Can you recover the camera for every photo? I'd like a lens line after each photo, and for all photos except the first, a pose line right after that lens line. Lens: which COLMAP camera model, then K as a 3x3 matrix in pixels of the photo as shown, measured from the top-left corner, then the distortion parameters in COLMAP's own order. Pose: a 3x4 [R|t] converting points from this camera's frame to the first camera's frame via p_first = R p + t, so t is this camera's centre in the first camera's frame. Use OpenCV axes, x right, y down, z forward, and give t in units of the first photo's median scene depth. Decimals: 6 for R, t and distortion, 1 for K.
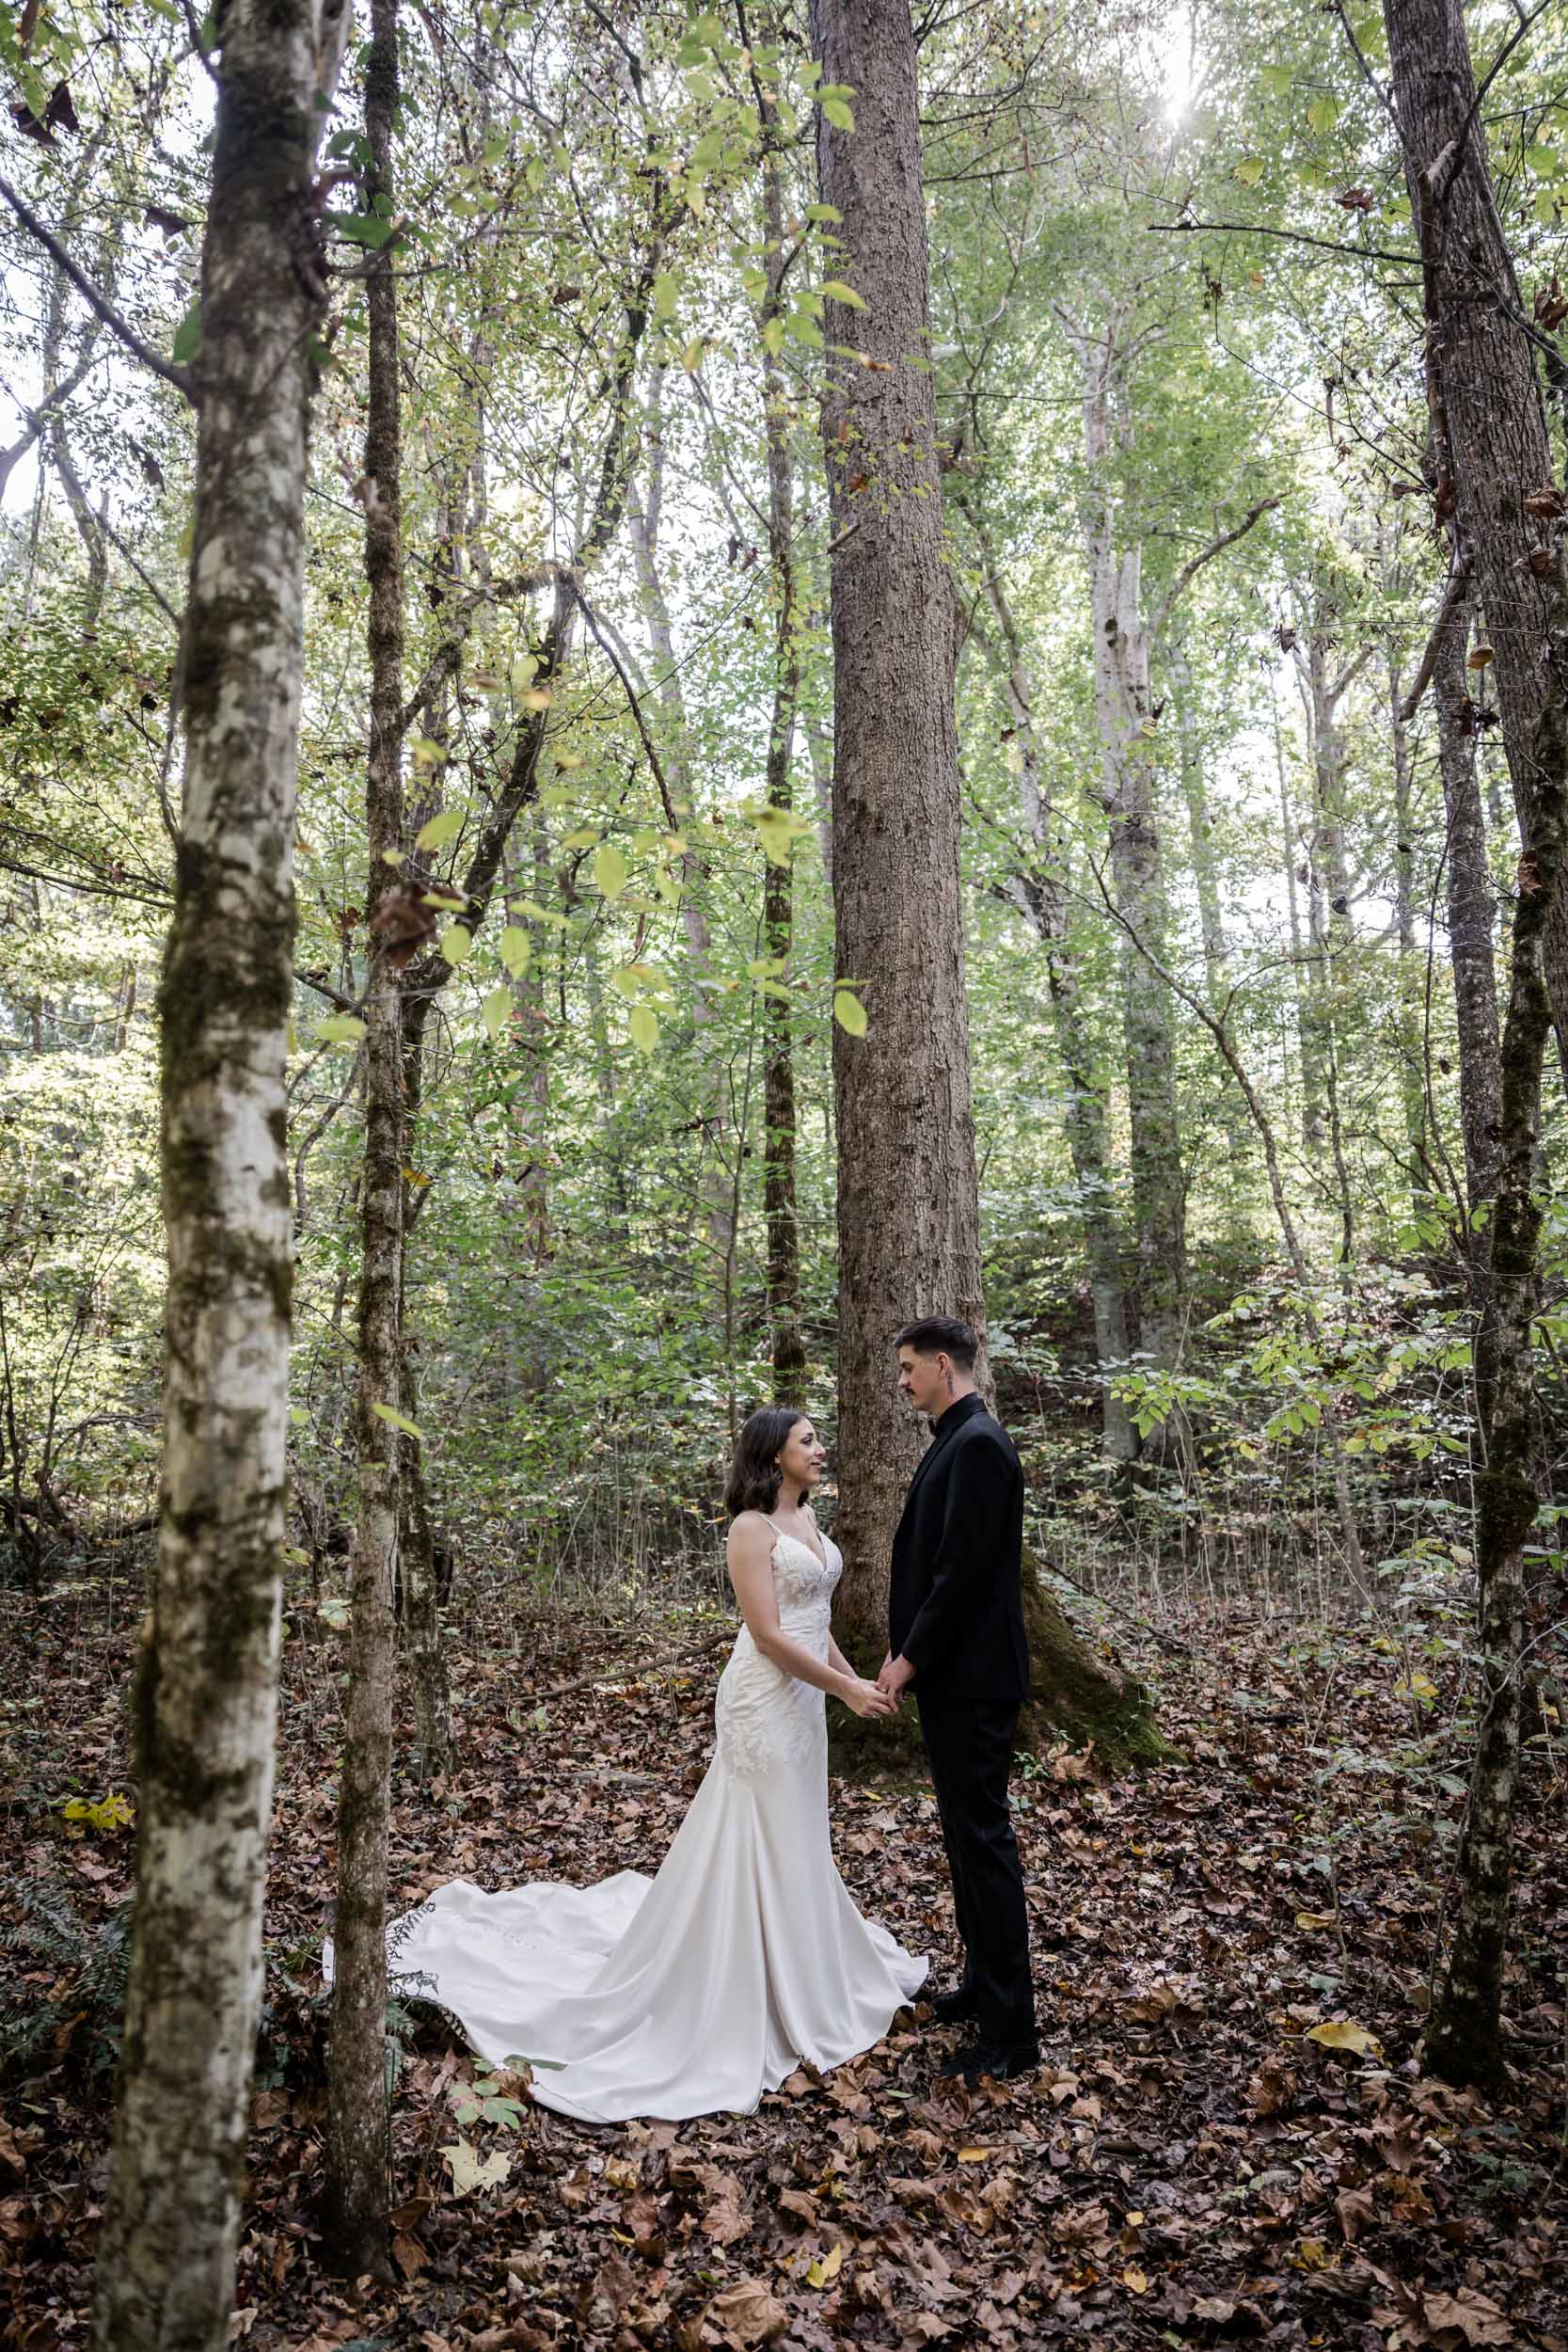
lens RADIAL K [[1634.8, 0, 778.5], [0, 1634.8, 1169.9], [0, 0, 1]] dist [-0.005439, 0.006735]
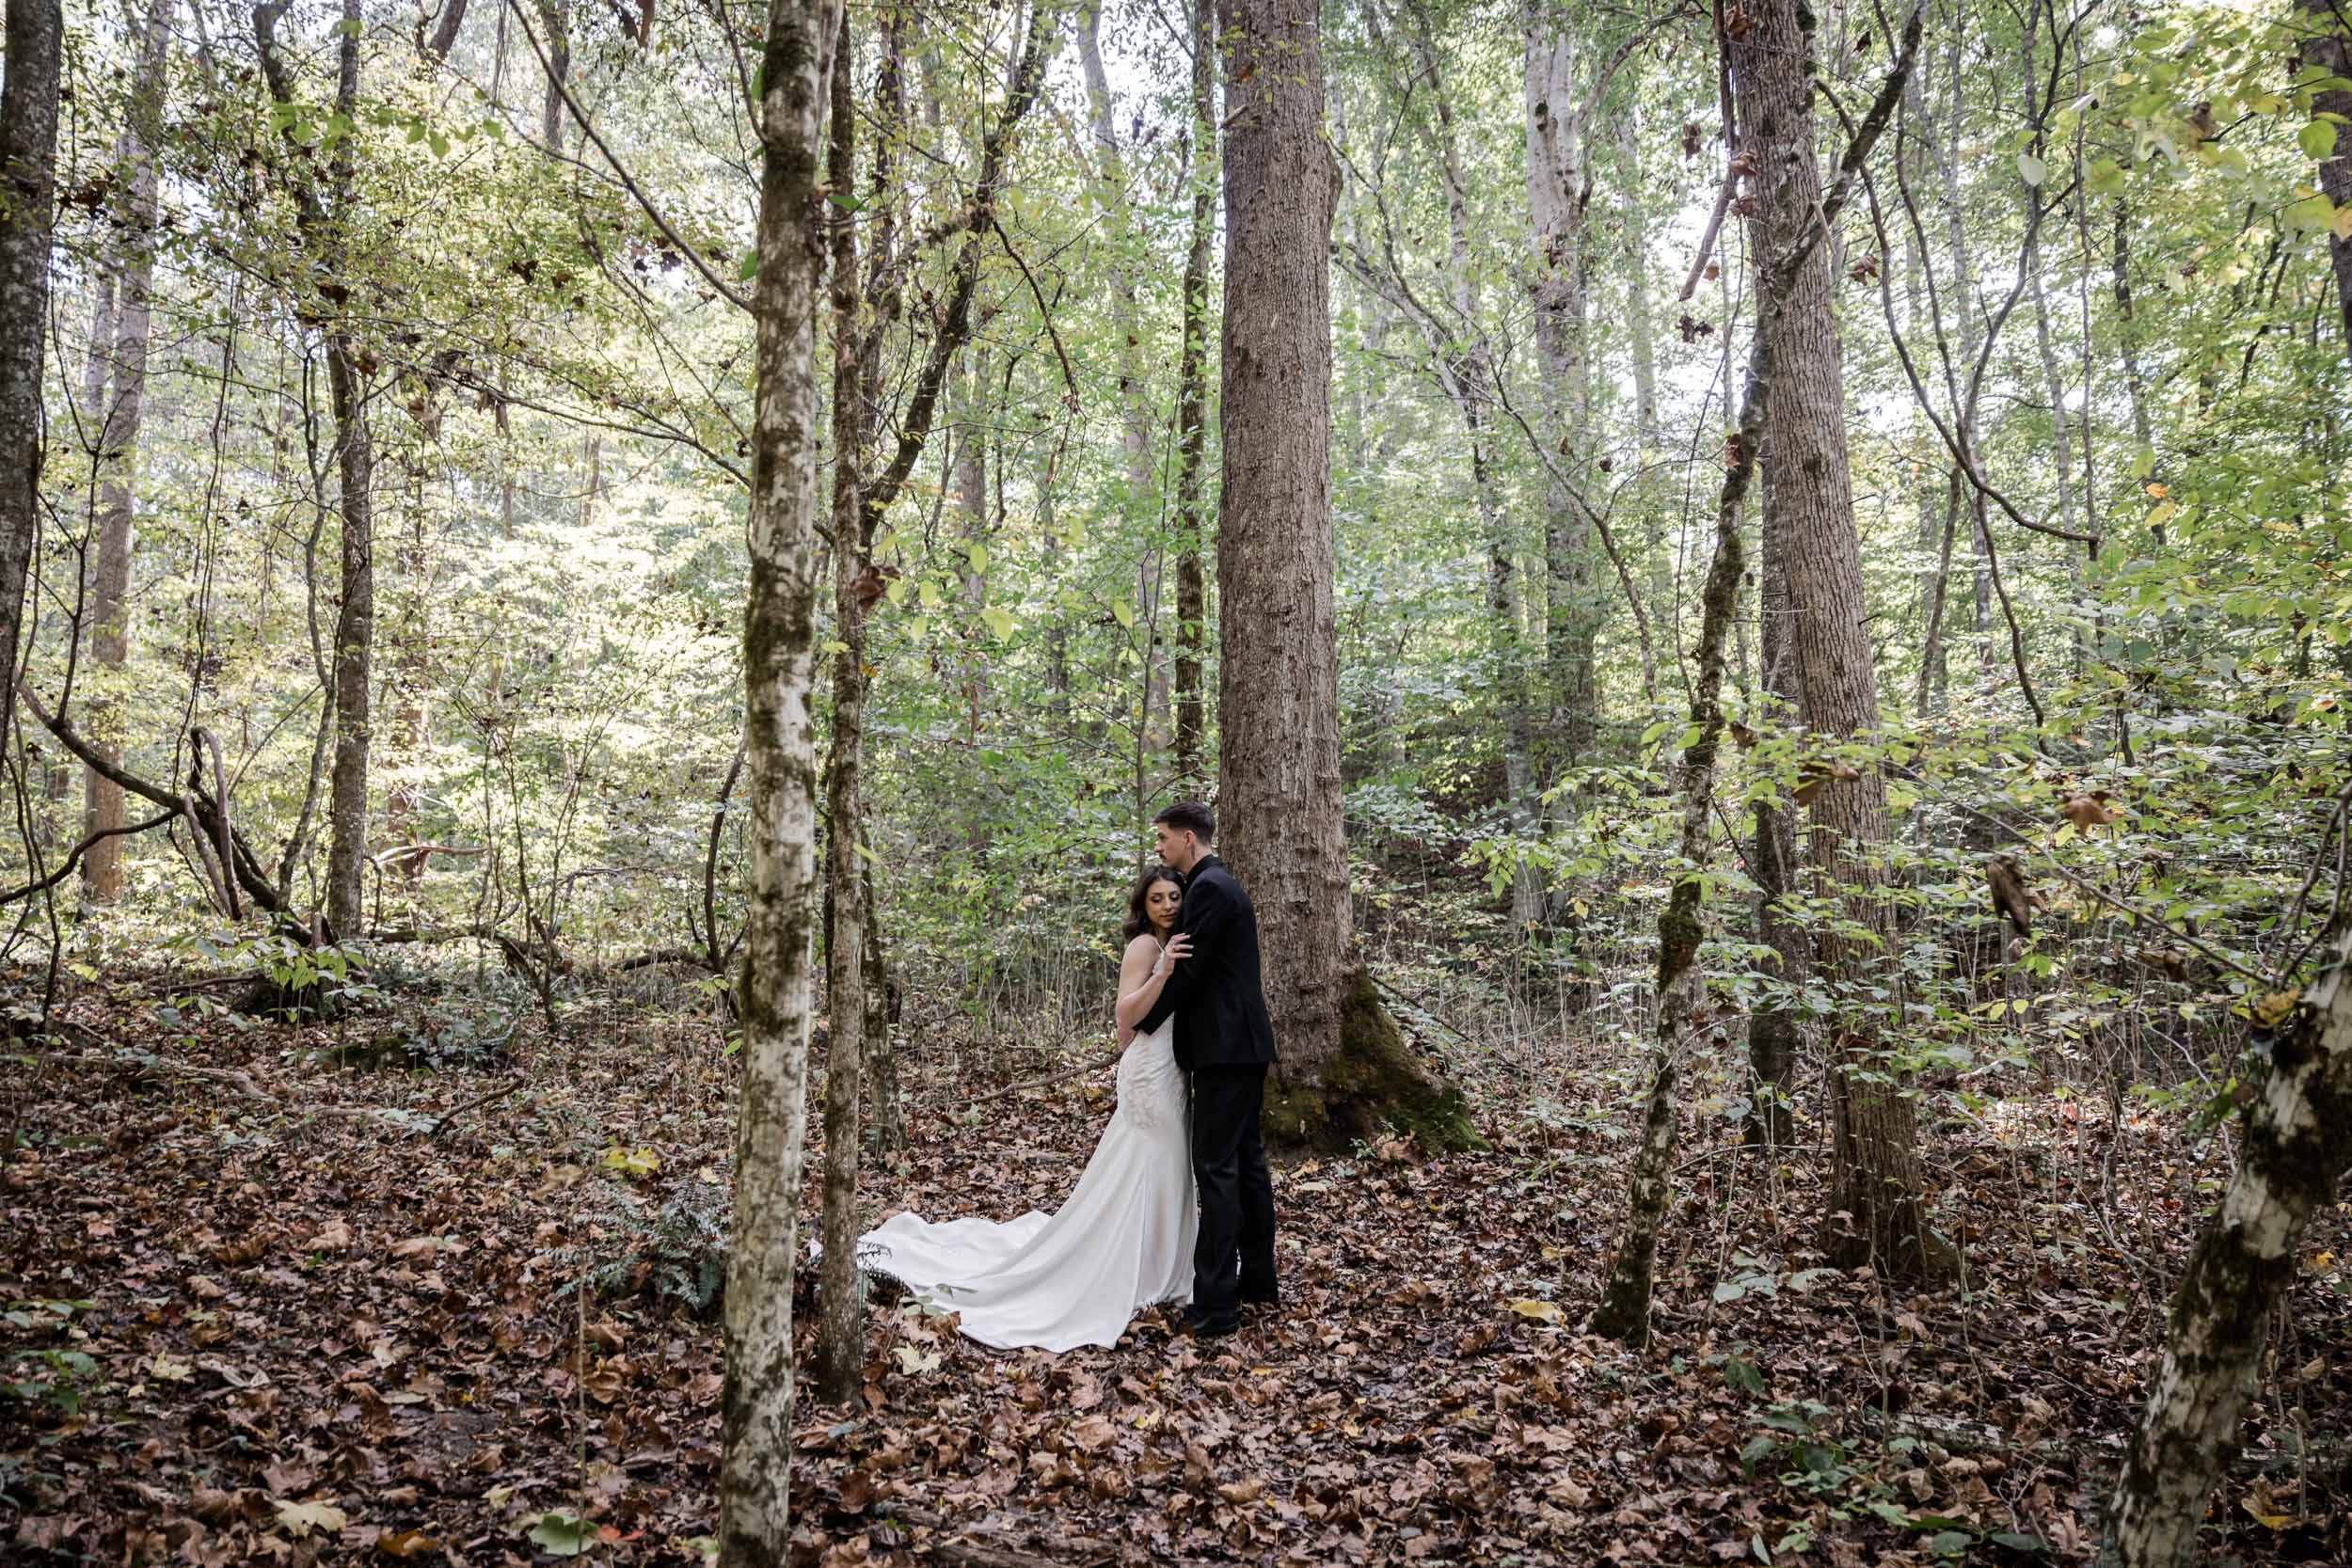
lens RADIAL K [[1634.8, 0, 1182.0], [0, 1634.8, 786.8], [0, 0, 1]] dist [-0.005439, 0.006735]
pose [[0.999612, 0.010343, -0.025857, 0.075880], [-0.007910, 0.995683, 0.092477, -0.042186], [0.026702, -0.092237, 0.995379, -0.366894]]
